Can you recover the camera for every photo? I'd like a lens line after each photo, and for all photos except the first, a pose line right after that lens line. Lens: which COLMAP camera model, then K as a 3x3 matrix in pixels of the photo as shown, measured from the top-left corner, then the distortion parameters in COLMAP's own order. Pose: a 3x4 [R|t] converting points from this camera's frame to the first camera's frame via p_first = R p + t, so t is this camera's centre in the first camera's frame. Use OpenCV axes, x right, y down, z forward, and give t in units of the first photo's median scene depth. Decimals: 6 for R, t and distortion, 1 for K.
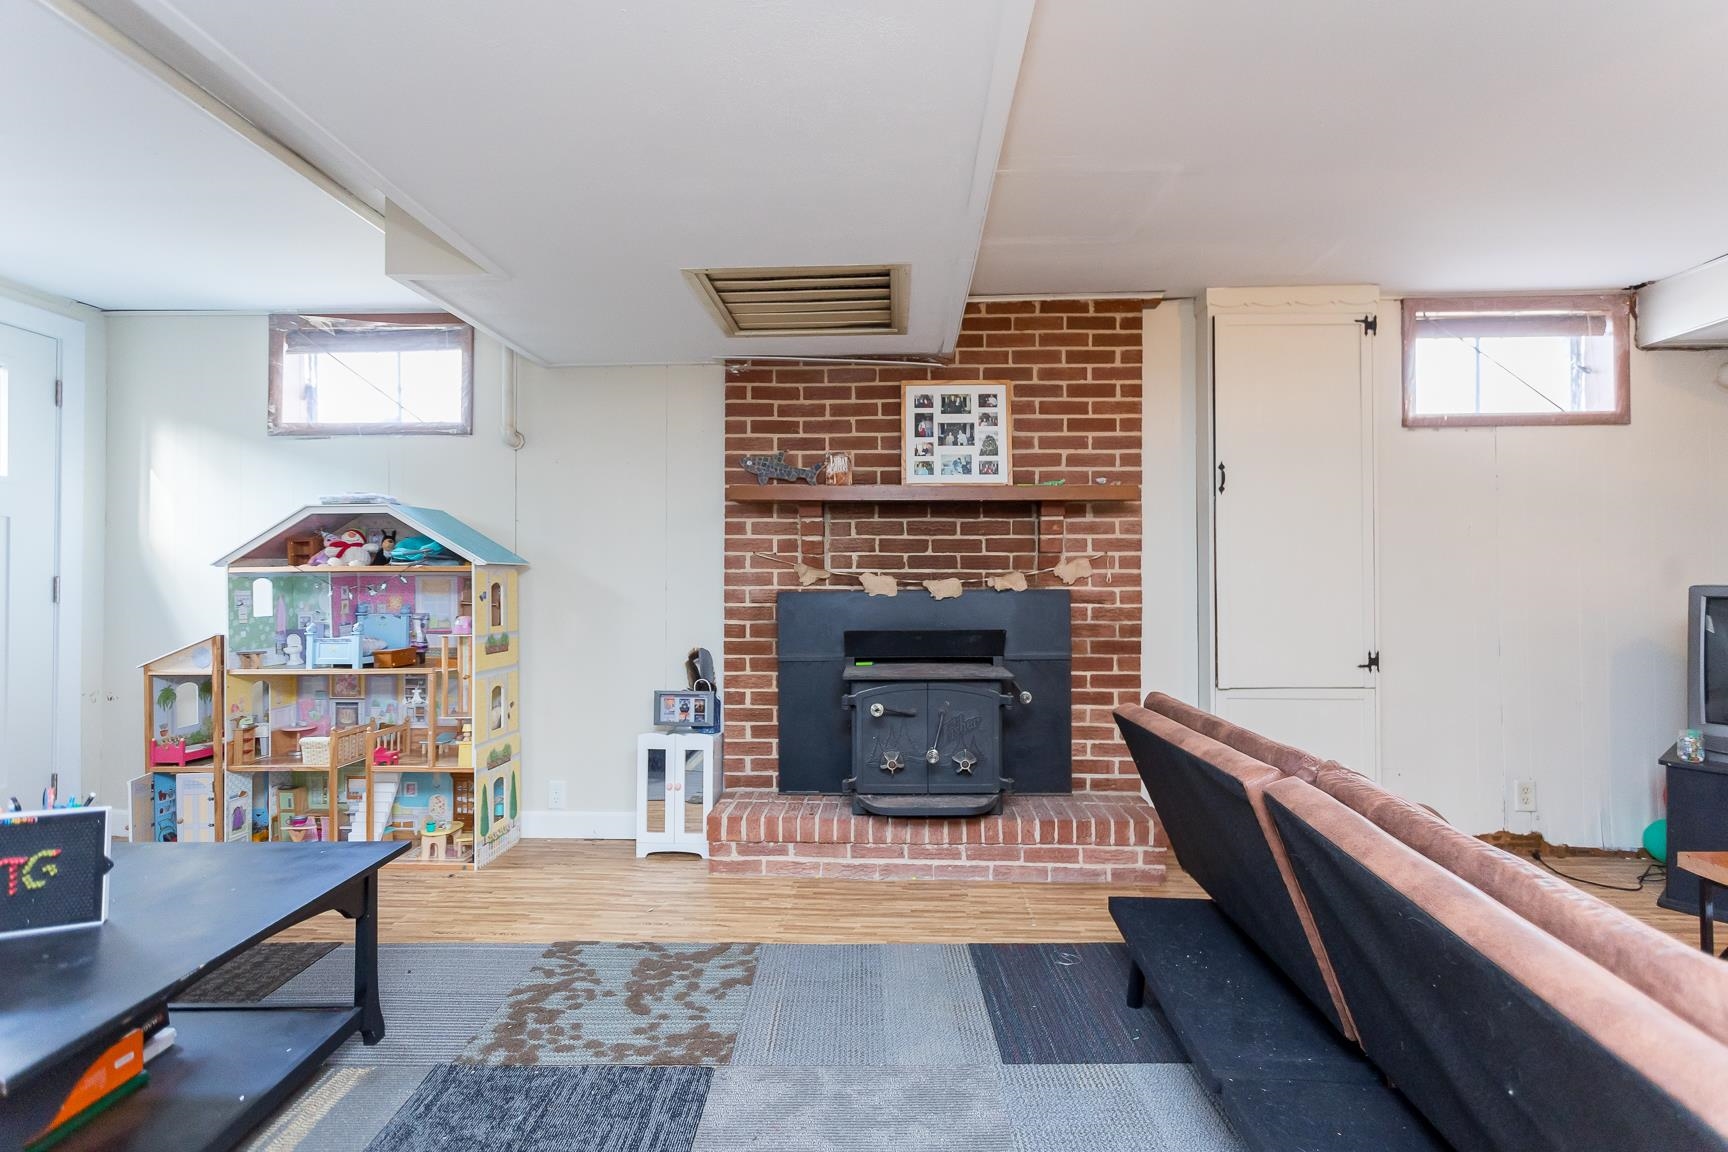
lens RADIAL K [[819.6, 0, 881.3], [0, 819.6, 575.7], [0, 0, 1]] dist [0.007258, -0.000323]
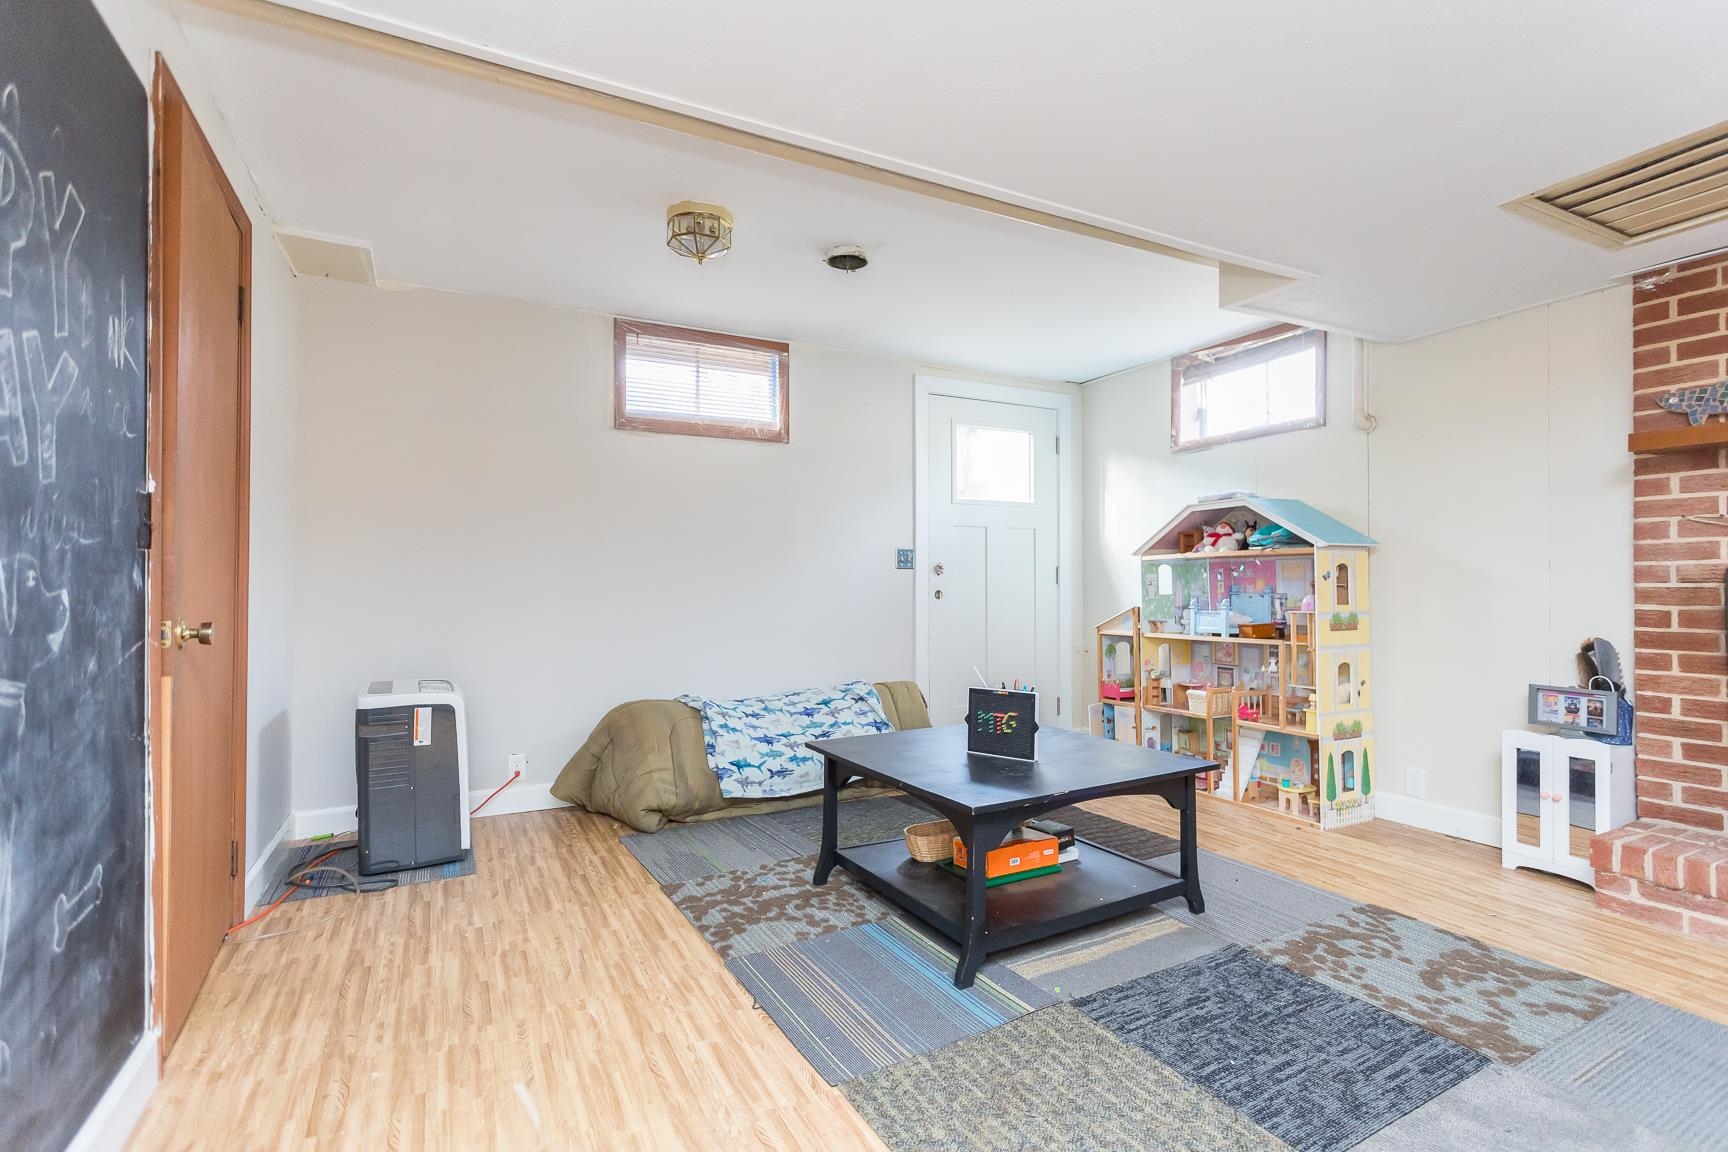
lens RADIAL K [[819.6, 0, 851.5], [0, 819.6, 586.0], [0, 0, 1]] dist [0.007258, -0.000323]
pose [[0.473503, 0.001392, -0.880791, 0.156975], [0.008551, 0.999944, 0.006177, 0.025353], [0.880751, -0.010457, 0.473465, -0.047845]]
